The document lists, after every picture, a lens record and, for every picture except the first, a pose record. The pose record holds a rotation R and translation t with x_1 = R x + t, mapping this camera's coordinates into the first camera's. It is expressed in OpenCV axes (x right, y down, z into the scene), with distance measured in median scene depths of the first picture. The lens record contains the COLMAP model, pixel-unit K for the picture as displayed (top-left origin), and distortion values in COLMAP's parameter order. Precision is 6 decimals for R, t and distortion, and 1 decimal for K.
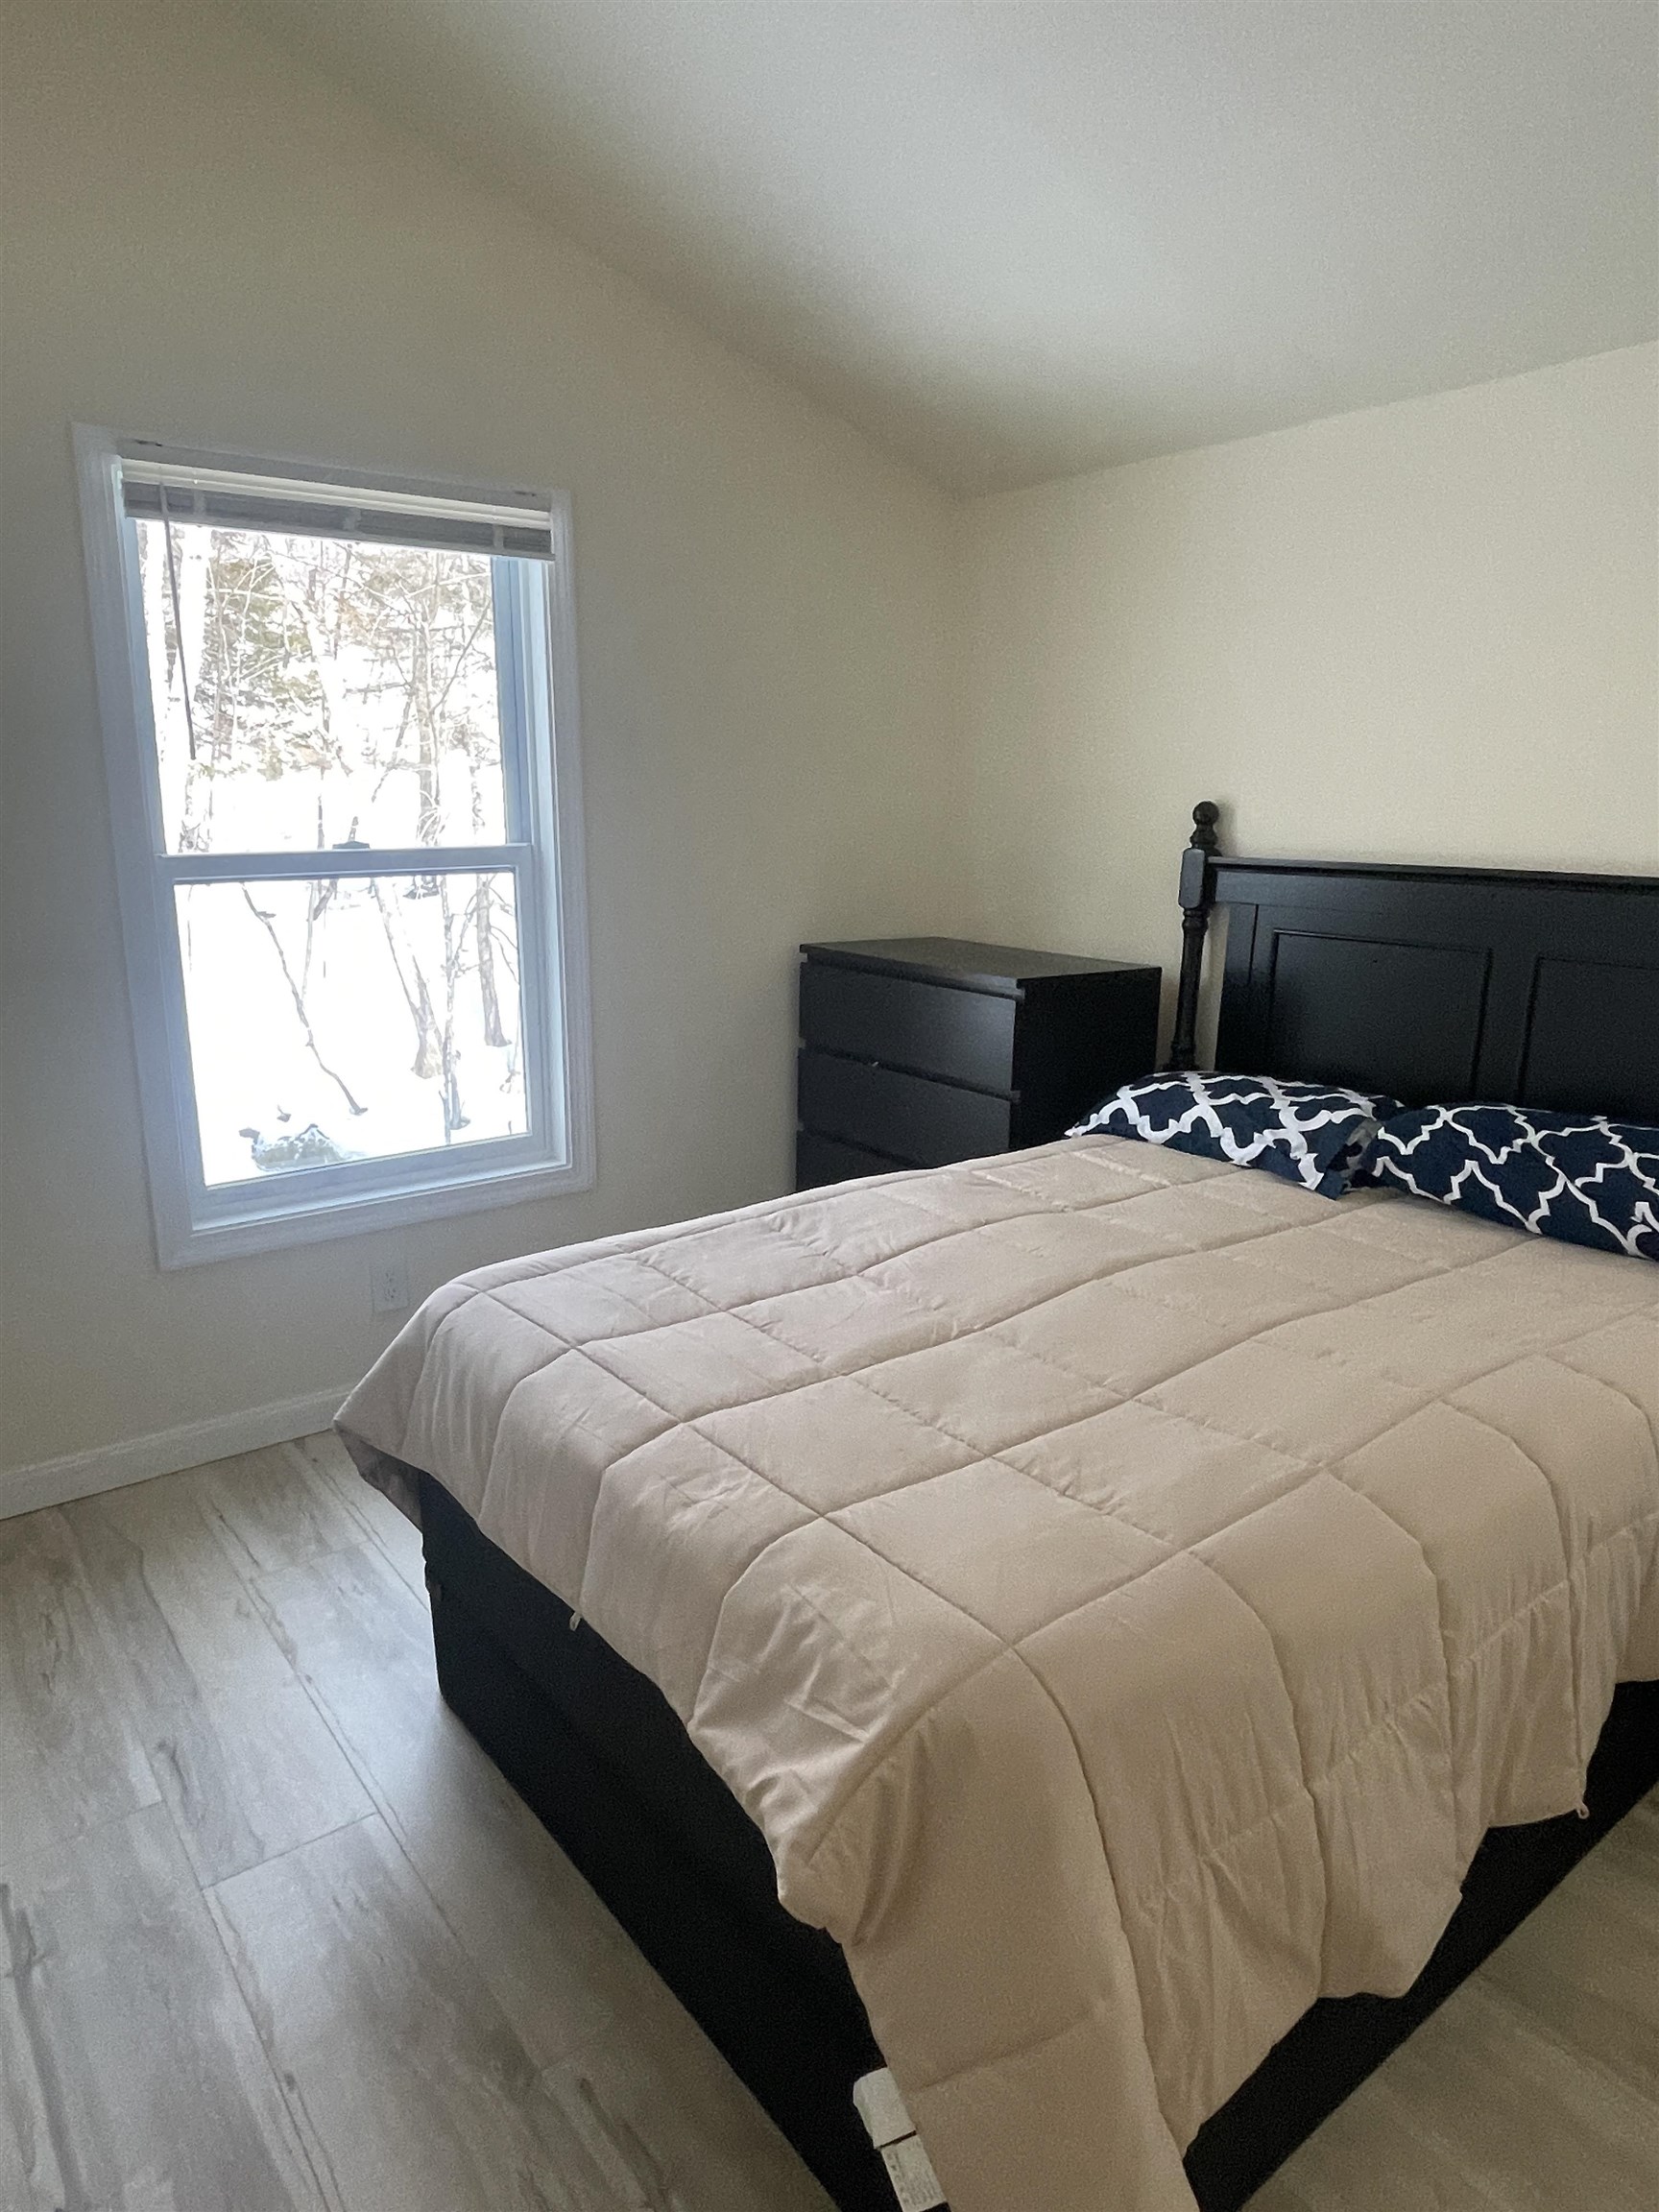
lens RADIAL K [[1377.5, 0, 819.5], [0, 1377.5, 1096.6], [0, 0, 1]] dist [-0.001185, -0.005127]
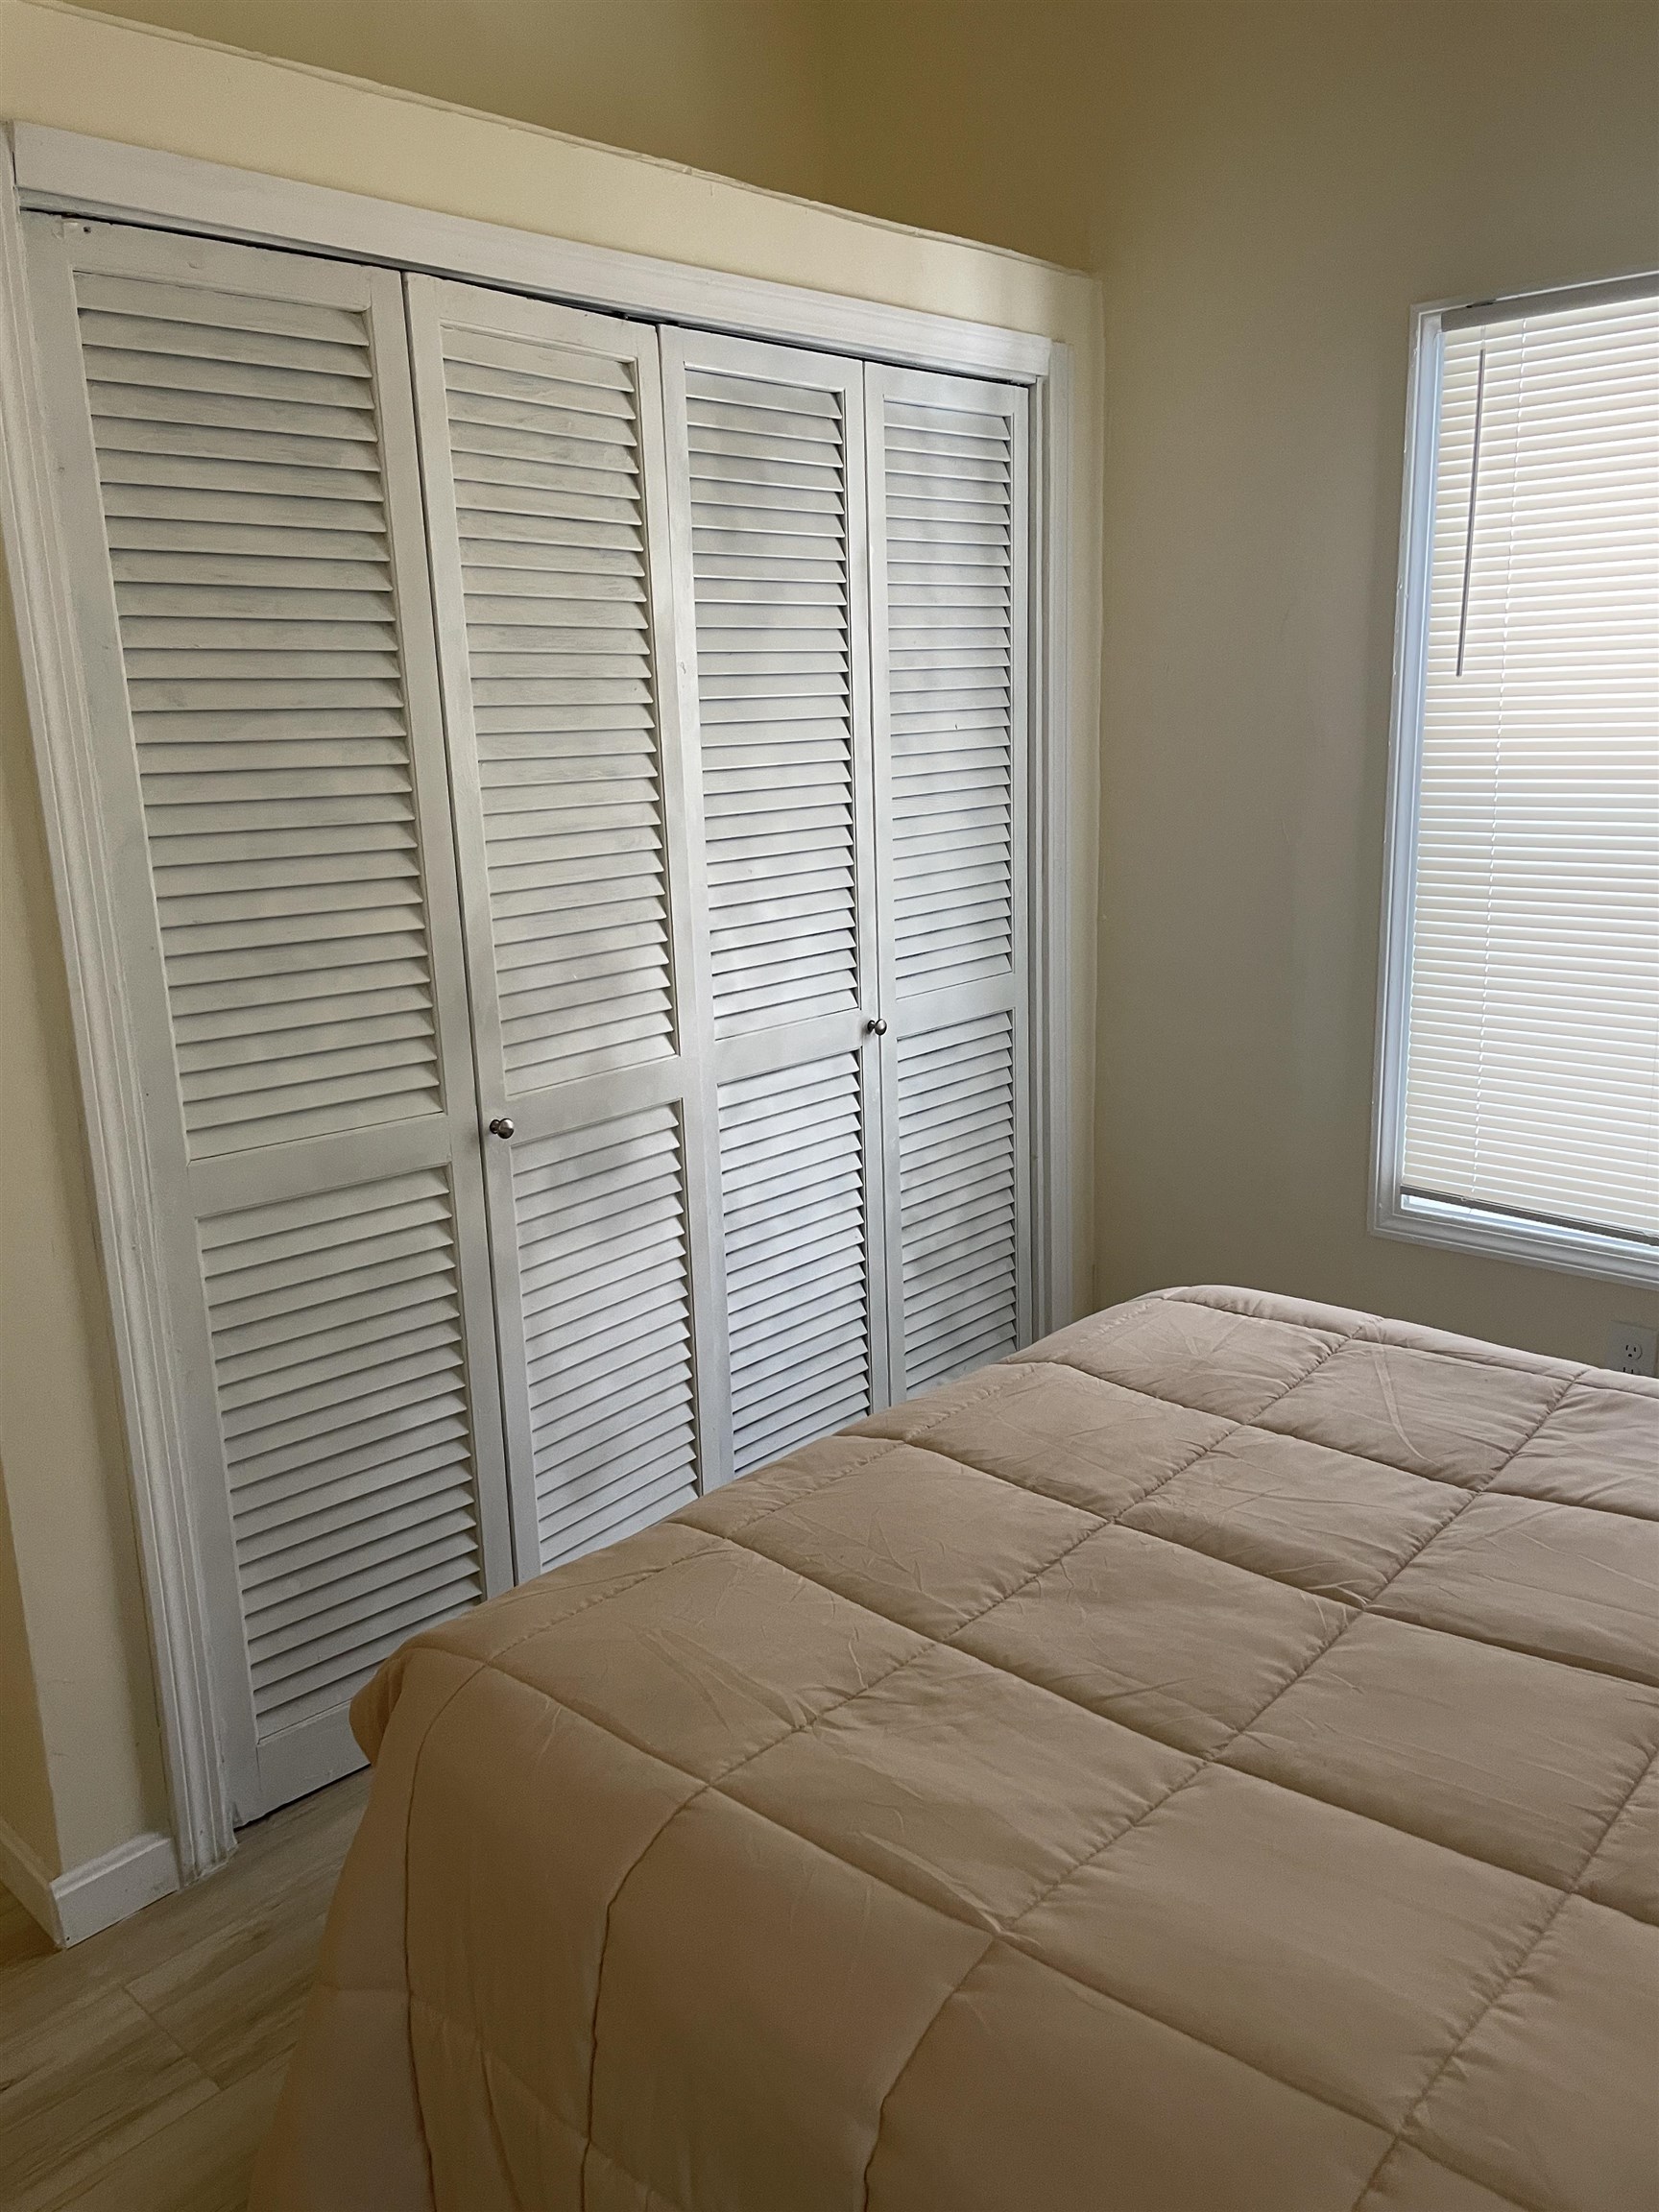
lens RADIAL K [[1694.0, 0, 826.5], [0, 1694.0, 1105.2], [0, 0, 1]] dist [0.069704, -0.074346]
pose [[0.186080, 0.226148, -0.956155, 0.842407], [-0.196573, 0.962045, 0.189285, -0.161326], [0.962670, 0.152732, 0.223472, 0.634910]]
